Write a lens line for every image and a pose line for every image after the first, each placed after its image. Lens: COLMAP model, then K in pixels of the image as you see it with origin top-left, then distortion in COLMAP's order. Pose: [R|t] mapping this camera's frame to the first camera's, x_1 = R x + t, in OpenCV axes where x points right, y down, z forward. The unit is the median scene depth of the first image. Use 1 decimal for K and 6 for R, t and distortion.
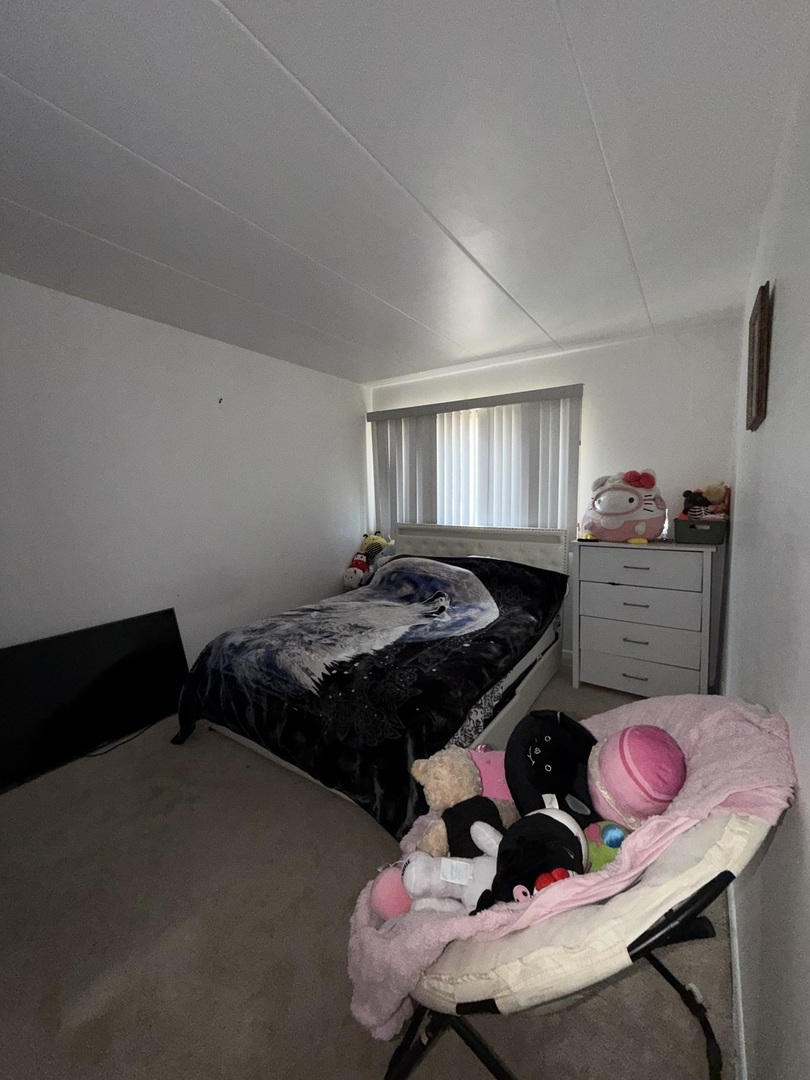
lens RADIAL K [[432.1, 0, 406.3], [0, 432.1, 533.8], [0, 0, 1]] dist [-0.000370, -0.000102]
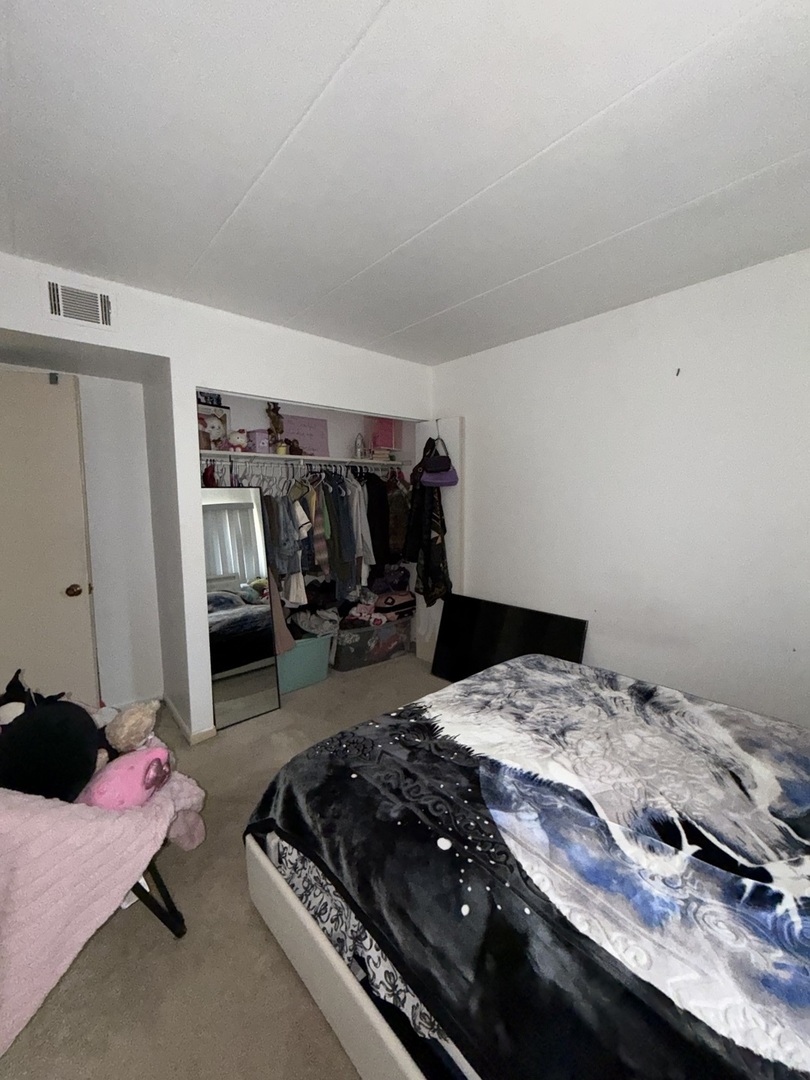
lens RADIAL K [[432.1, 0, 406.9], [0, 432.1, 542.8], [0, 0, 1]] dist [-0.000370, -0.000102]
pose [[-0.247217, 0.117697, -0.961785, 0.518552], [-0.089184, 0.985618, 0.143537, -0.111708], [0.964847, 0.121261, -0.233165, 0.968530]]
